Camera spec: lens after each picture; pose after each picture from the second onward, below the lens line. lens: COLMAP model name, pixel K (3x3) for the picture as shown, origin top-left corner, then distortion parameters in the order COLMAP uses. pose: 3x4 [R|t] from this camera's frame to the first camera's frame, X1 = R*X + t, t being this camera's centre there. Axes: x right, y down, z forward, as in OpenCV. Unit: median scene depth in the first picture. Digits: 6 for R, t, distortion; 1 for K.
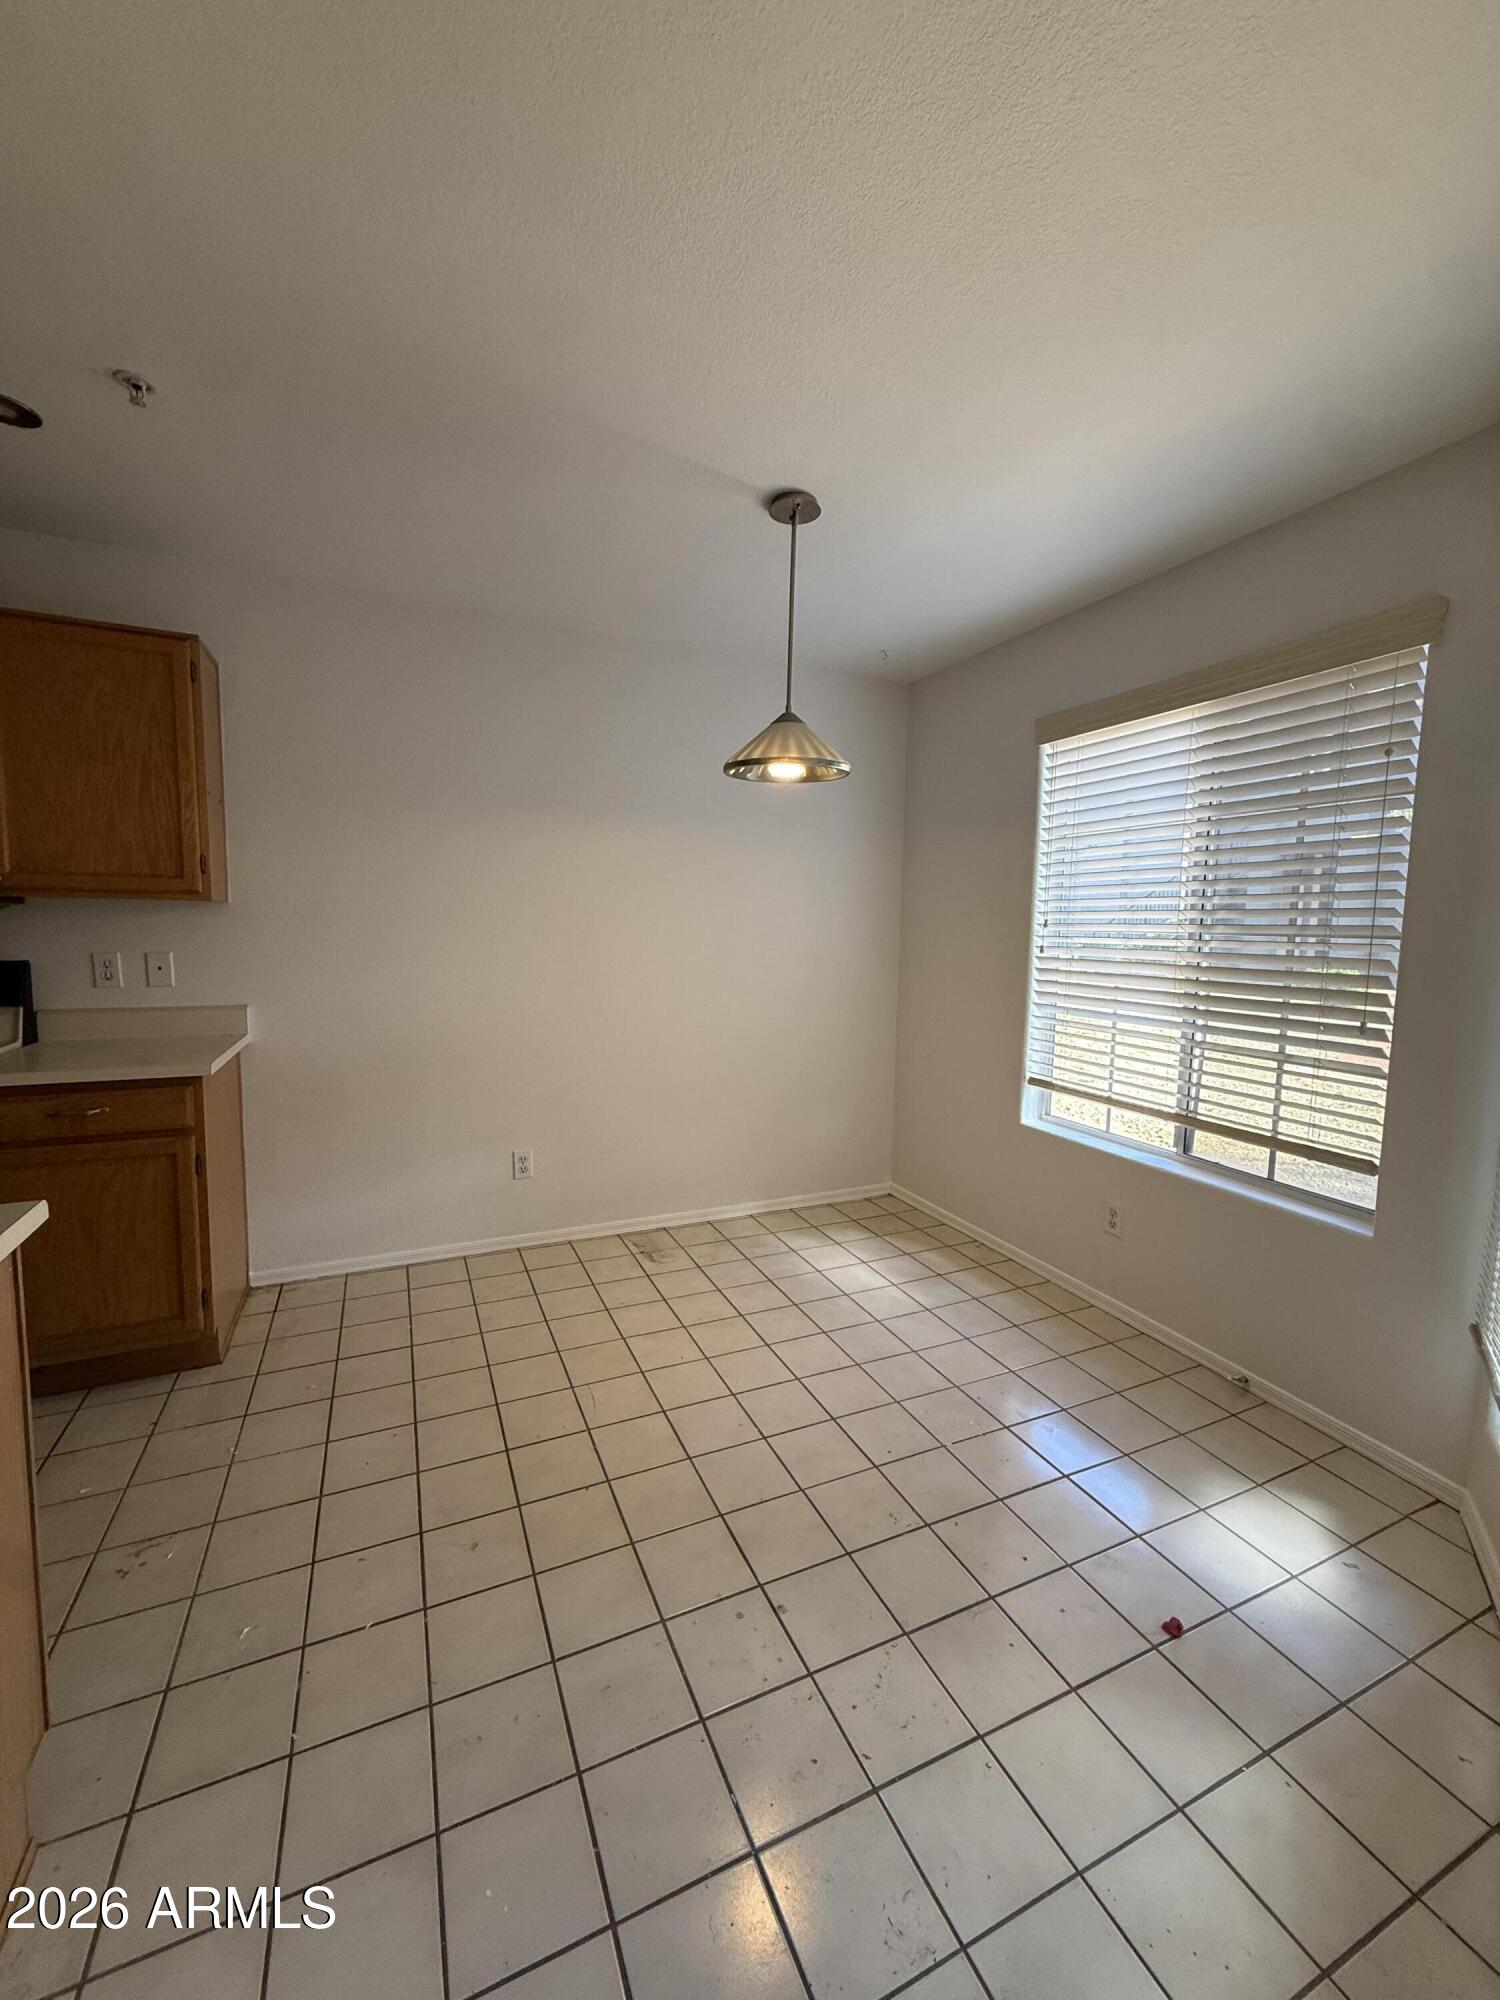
lens RADIAL K [[792.6, 0, 756.9], [0, 792.6, 996.5], [0, 0, 1]] dist [-0.001721, 0.000264]
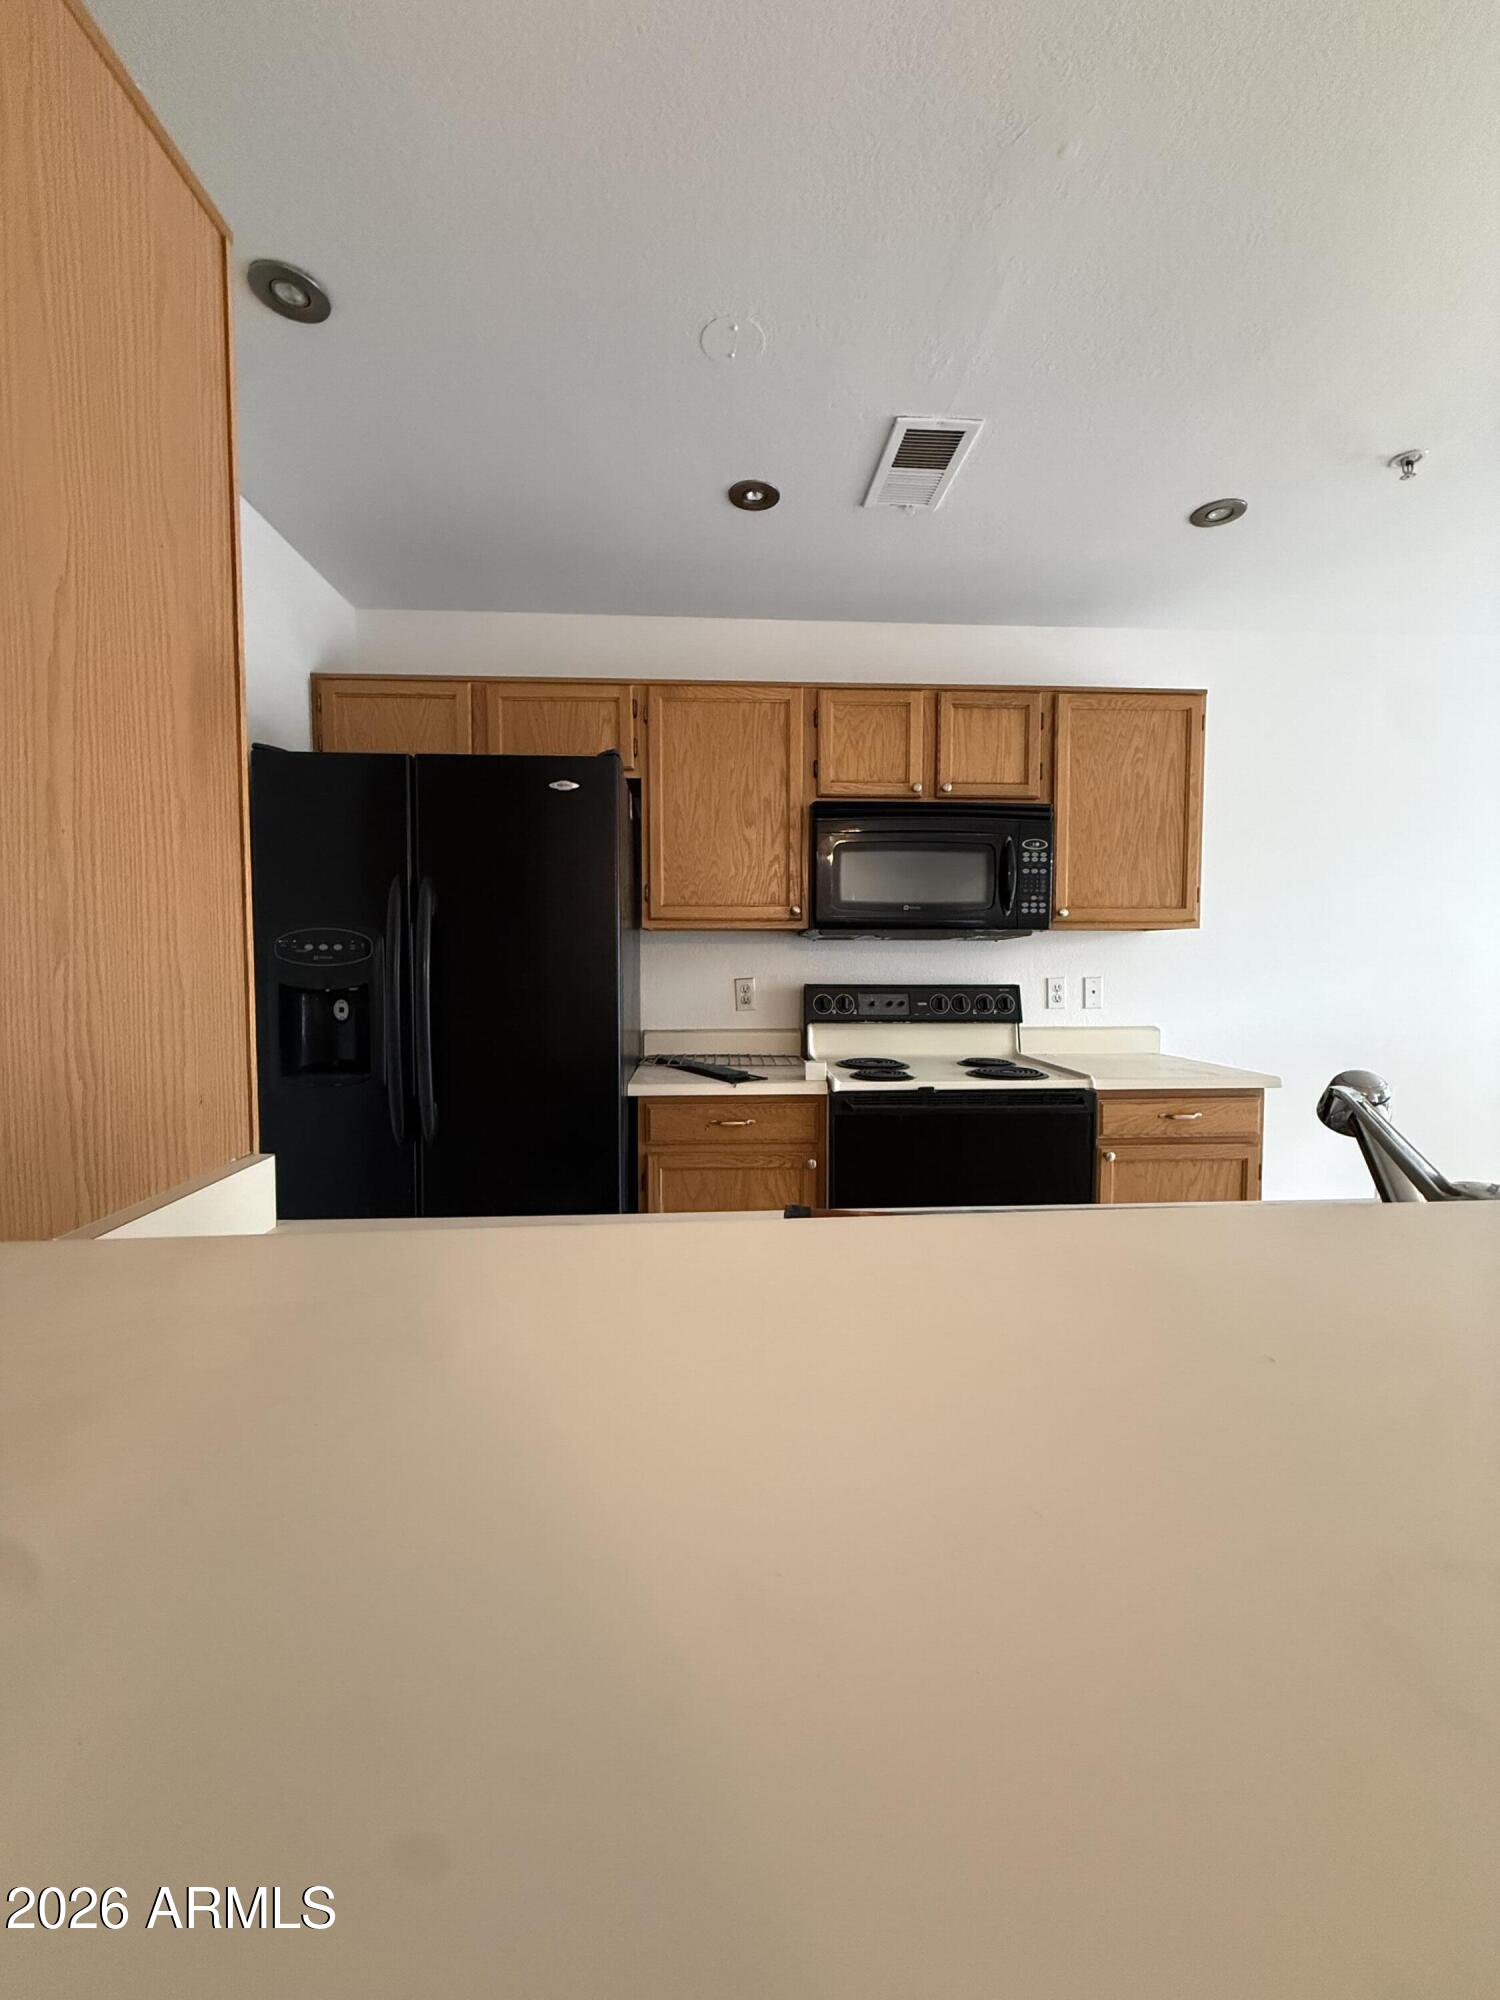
lens RADIAL K [[792.6, 0, 750.7], [0, 792.6, 998.6], [0, 0, 1]] dist [-0.001721, 0.000264]
pose [[0.928728, -0.000042, -0.370761, -0.922721], [-0.013755, 0.999308, -0.034568, 0.024072], [0.370505, 0.037205, 0.928085, -0.258883]]
